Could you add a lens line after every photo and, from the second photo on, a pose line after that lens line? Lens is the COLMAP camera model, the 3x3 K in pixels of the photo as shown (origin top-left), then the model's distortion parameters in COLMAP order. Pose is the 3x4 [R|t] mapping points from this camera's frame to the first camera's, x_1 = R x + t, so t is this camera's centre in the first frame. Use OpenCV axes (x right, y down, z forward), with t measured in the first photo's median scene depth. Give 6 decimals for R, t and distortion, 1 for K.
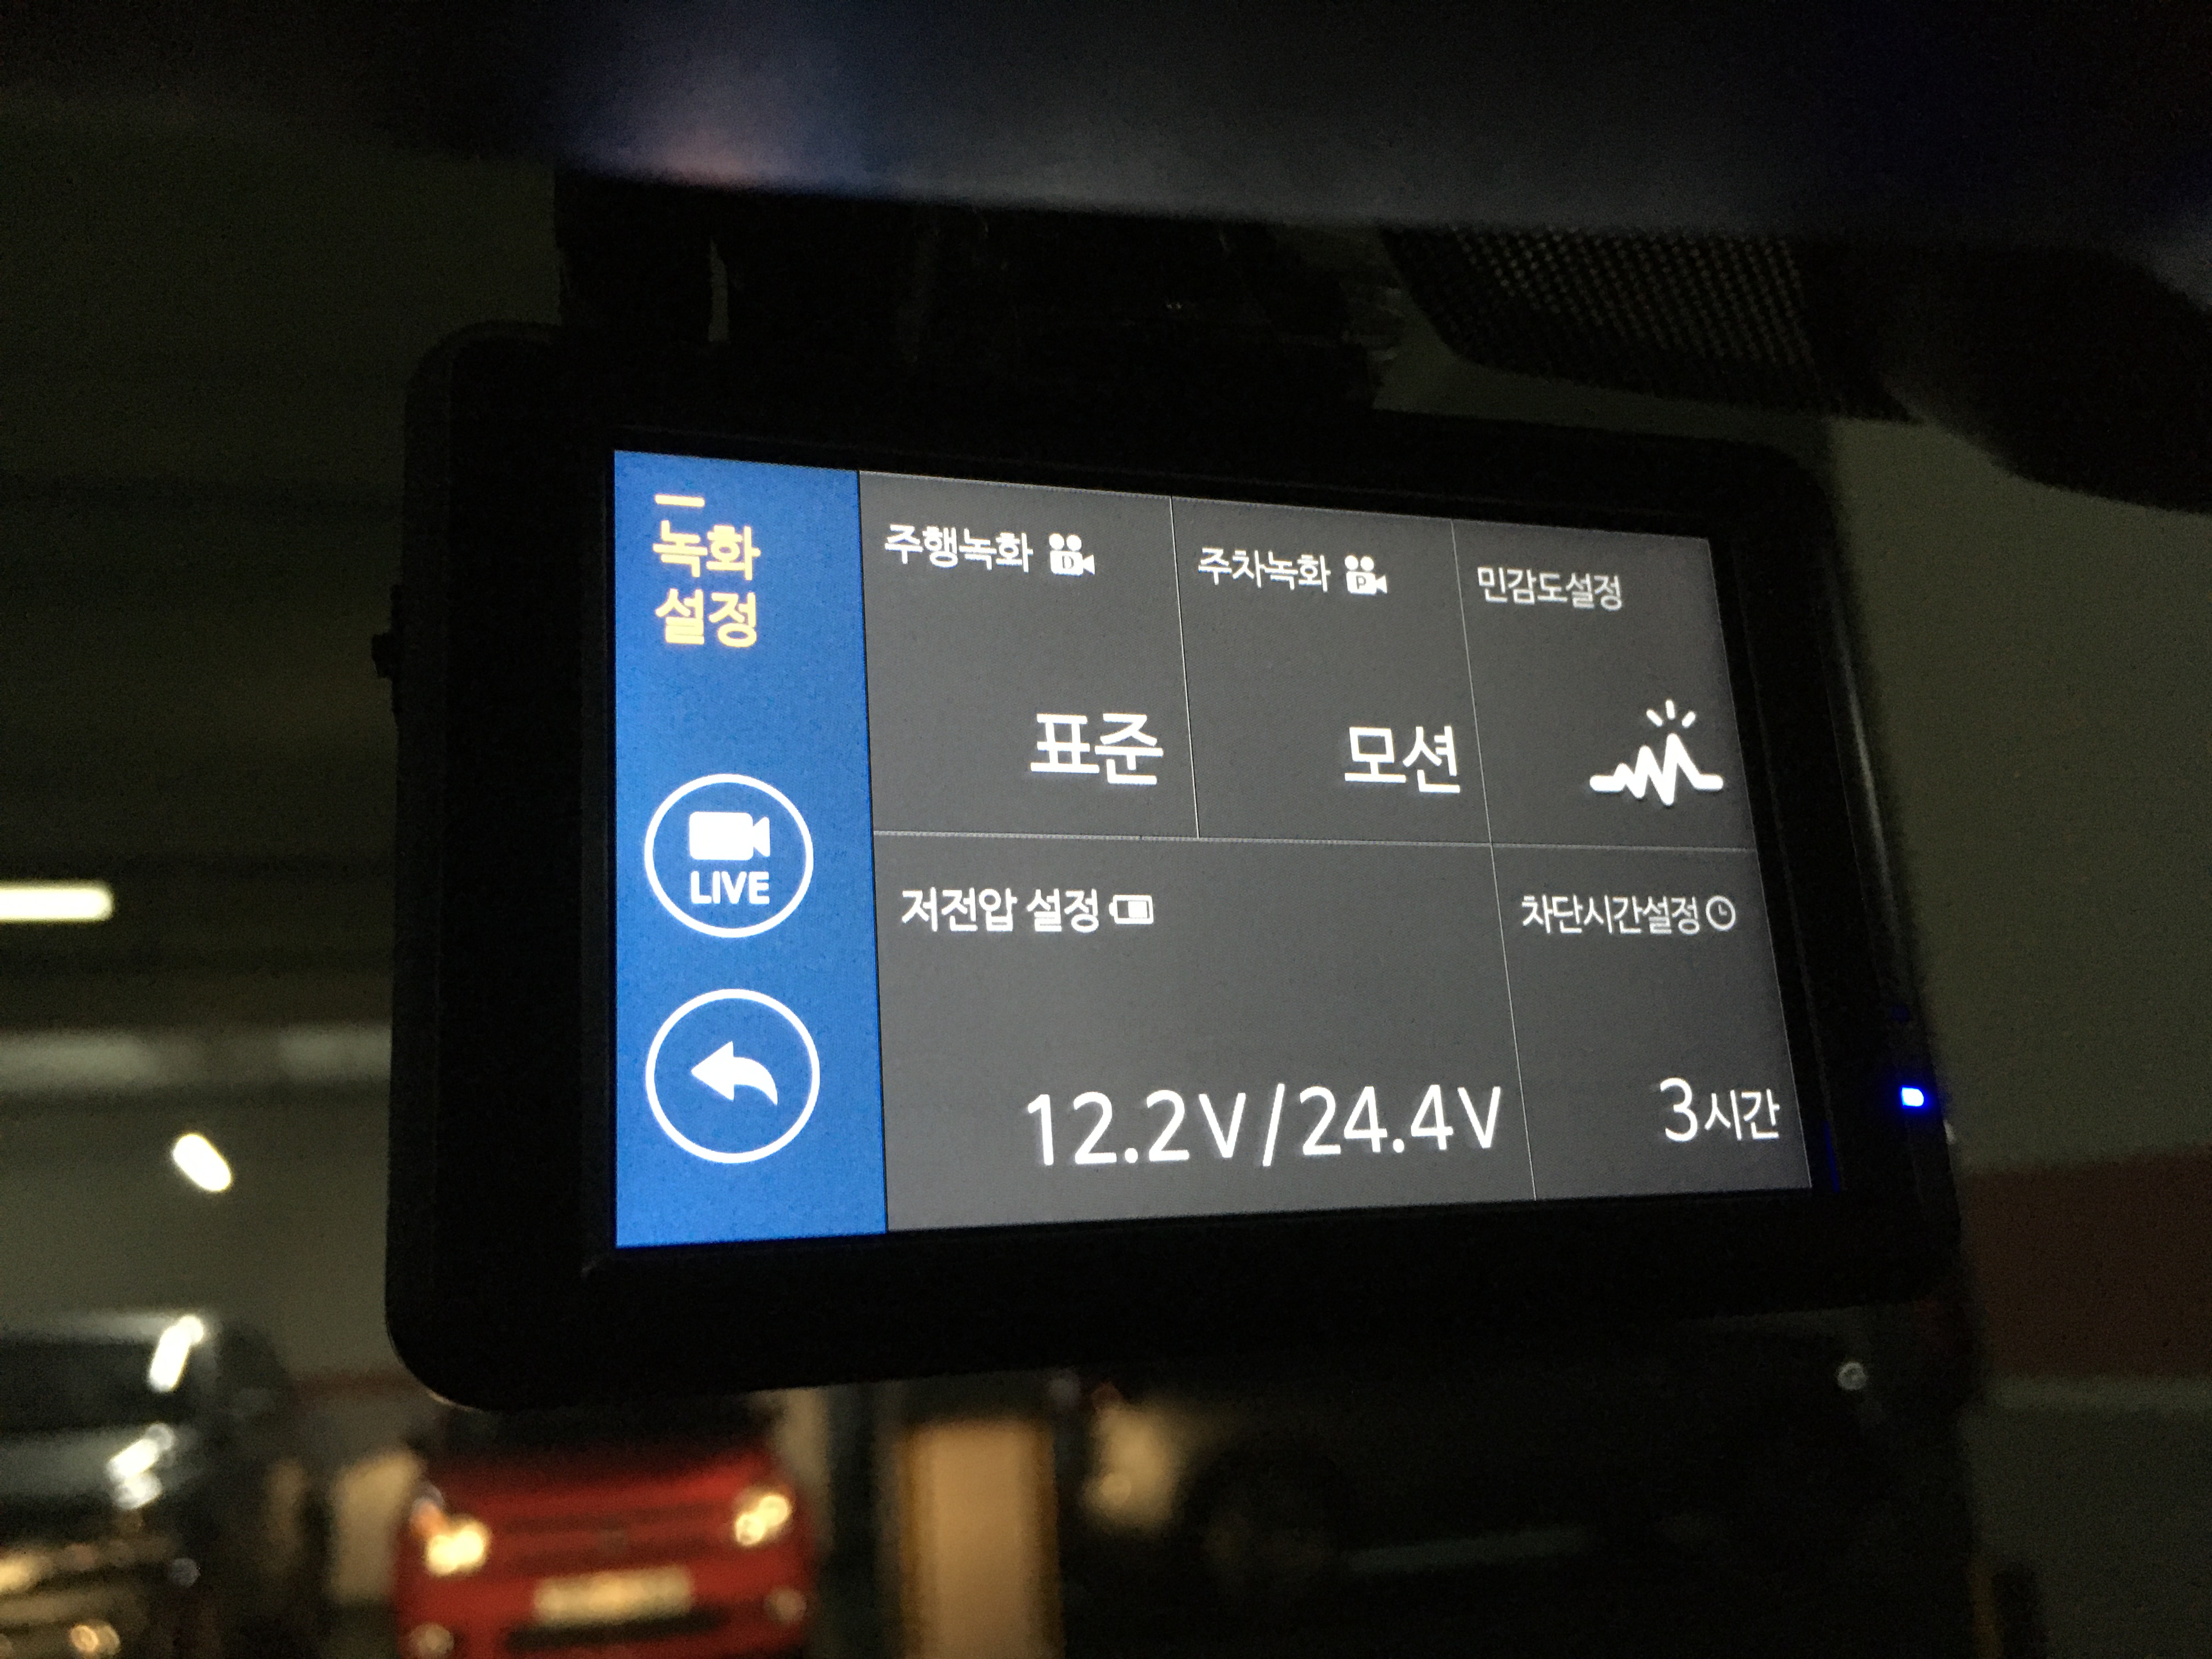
lens RADIAL K [[1873.4, 0, 1102.2], [0, 1873.4, 871.6], [0, 0, 1]] dist [0.007124, -0.003485]
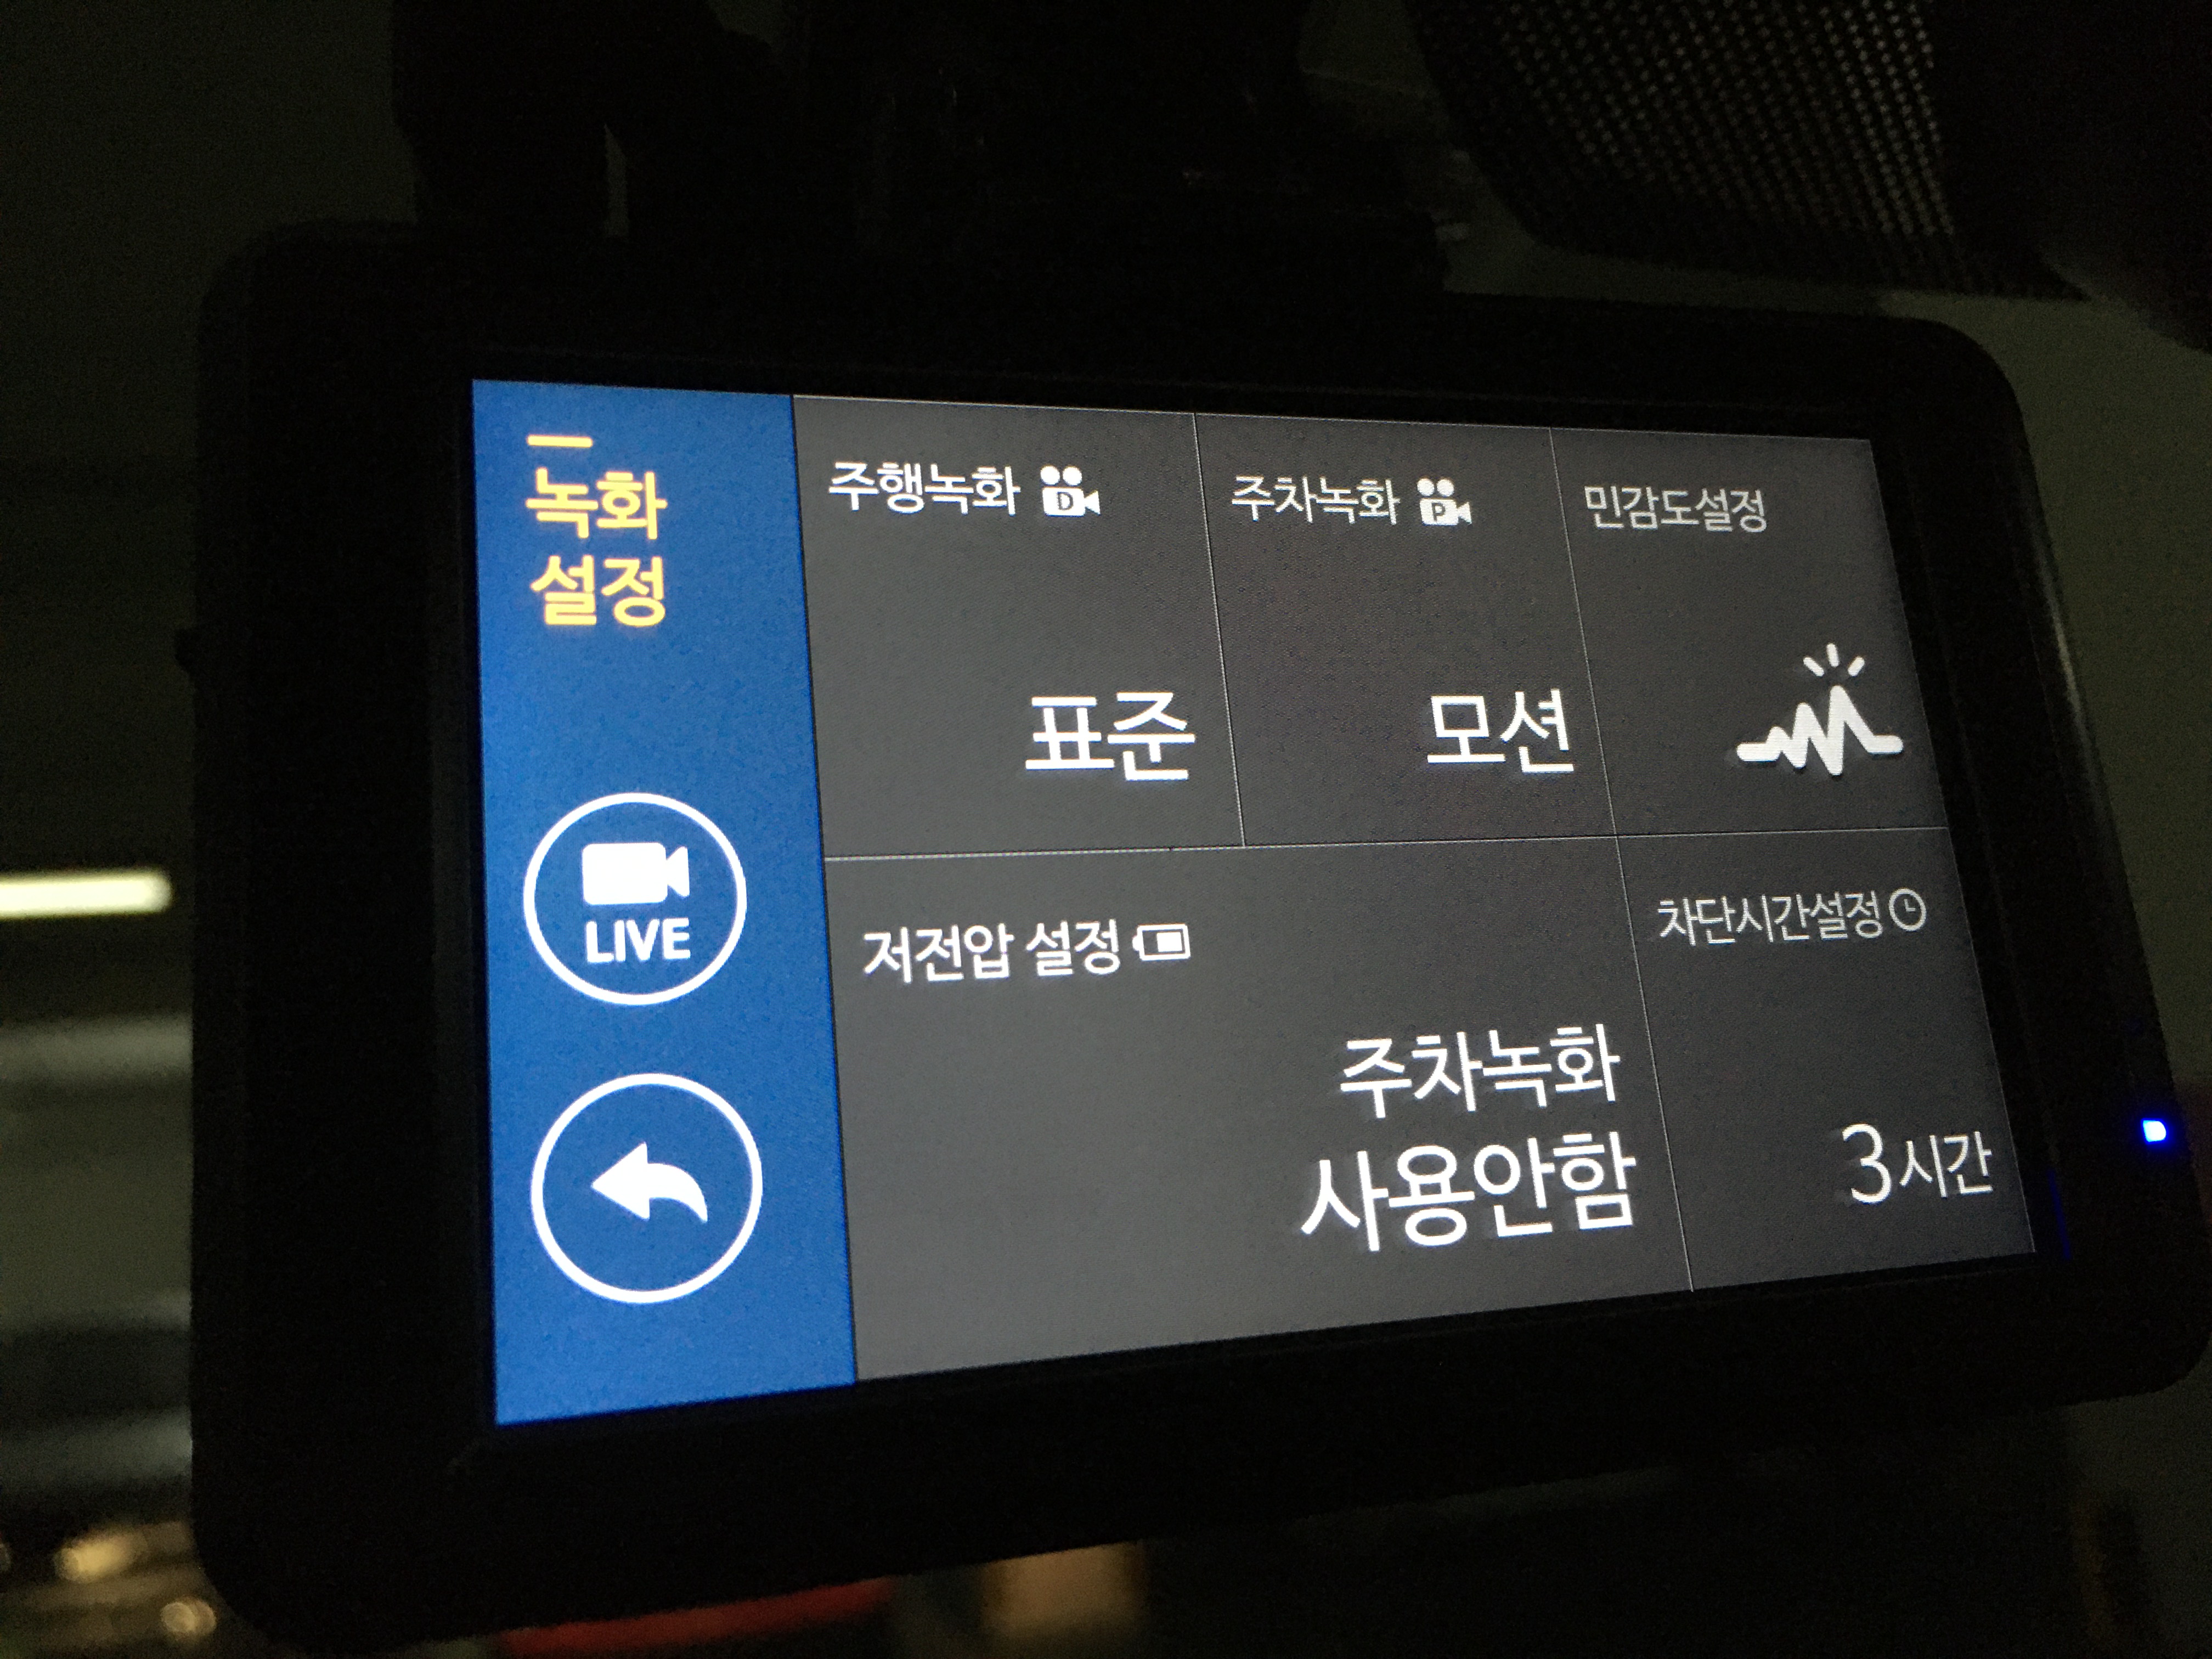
lens RADIAL K [[1873.4, 0, 1119.3], [0, 1873.4, 841.6], [0, 0, 1]] dist [0.007124, -0.003485]
pose [[0.999032, -0.037568, -0.022876, 0.016849], [0.037839, 0.999218, 0.011505, -0.030252], [0.022426, -0.012360, 0.999672, 0.211967]]
